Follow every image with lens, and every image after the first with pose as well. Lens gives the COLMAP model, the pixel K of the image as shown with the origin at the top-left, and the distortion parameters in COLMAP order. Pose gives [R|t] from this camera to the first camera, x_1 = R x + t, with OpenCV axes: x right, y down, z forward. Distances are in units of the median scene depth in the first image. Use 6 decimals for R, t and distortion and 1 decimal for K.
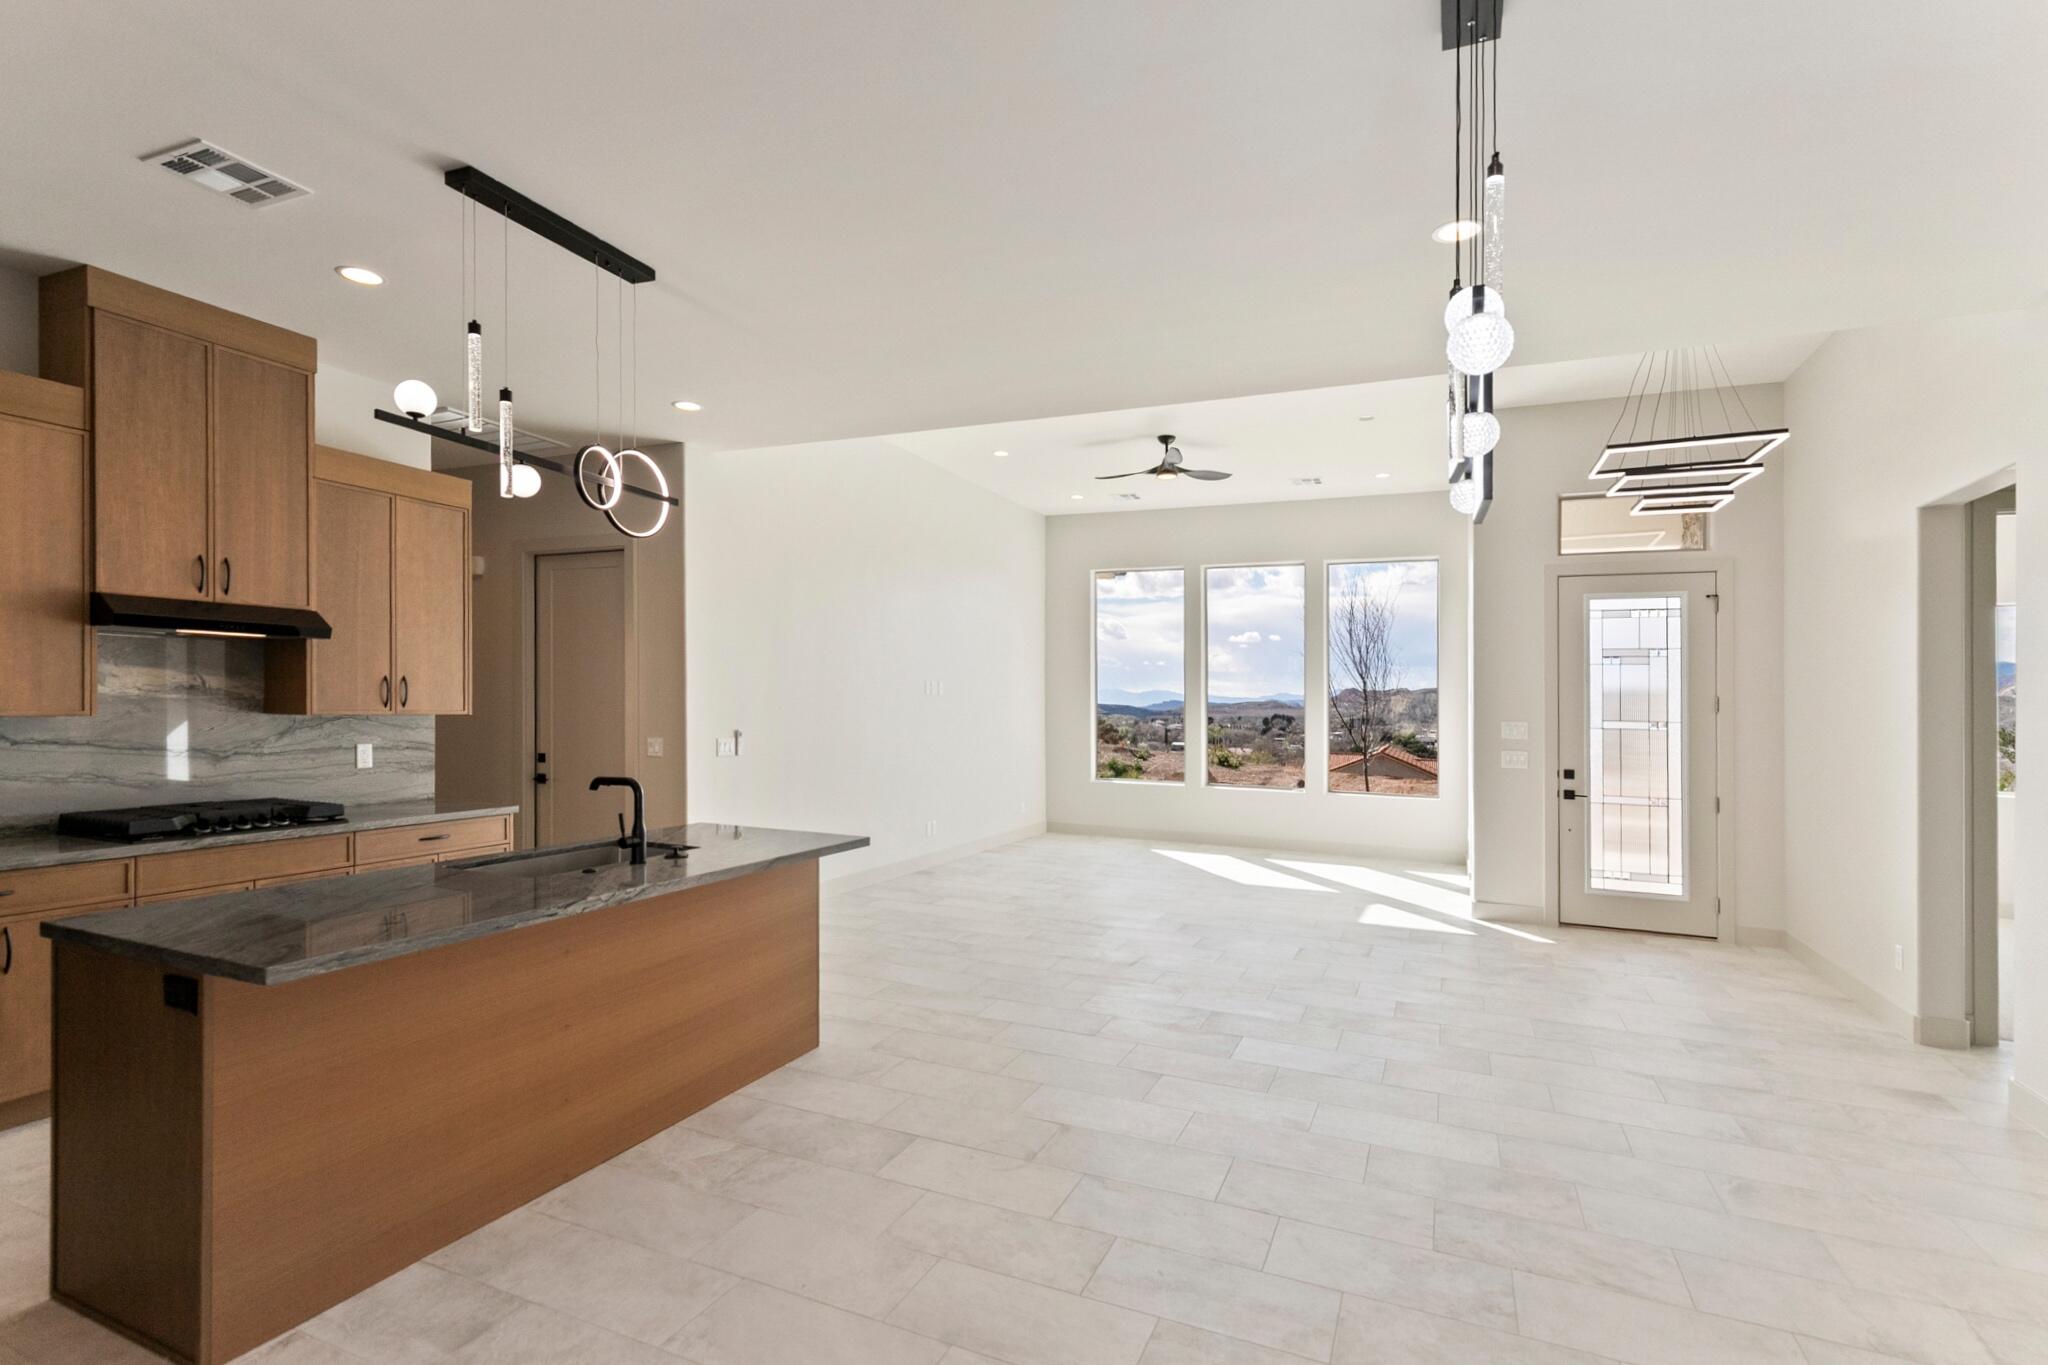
lens RADIAL K [[950.3, 0, 1030.6], [0, 950.3, 680.2], [0, 0, 1]] dist [0.002671, 0.001067]
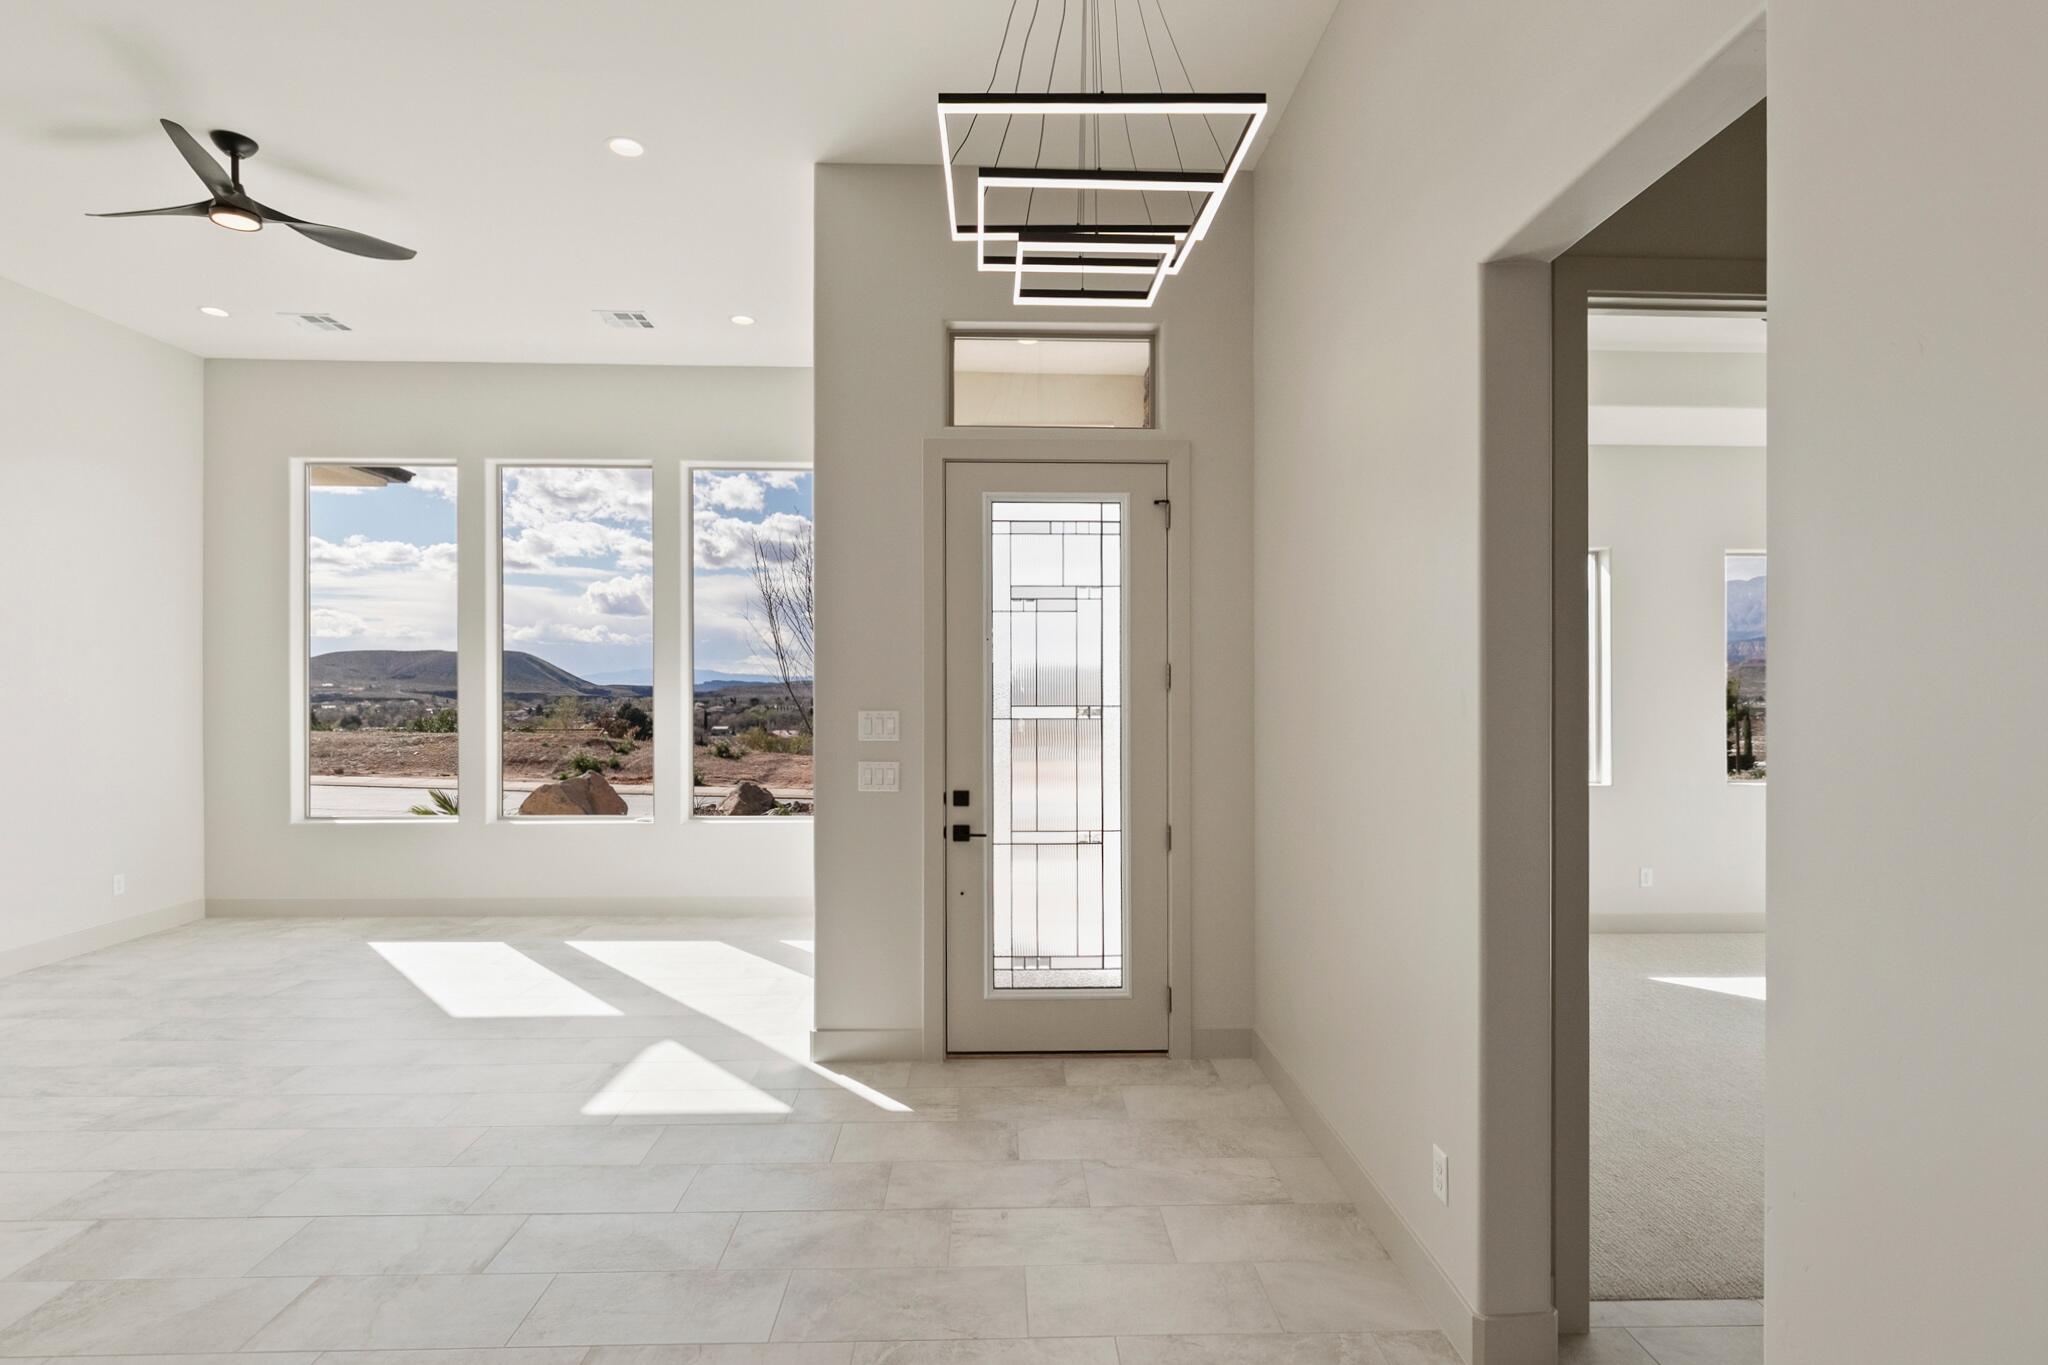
lens RADIAL K [[1030.6, 0, 1013.2], [0, 1030.6, 683.9], [0, 0, 1]] dist [-0.001364, 0.000133]
pose [[0.901678, -0.015135, 0.432142, 0.321995], [0.004415, 0.999657, 0.025800, 0.011909], [-0.432385, -0.021355, 0.901436, 0.414799]]
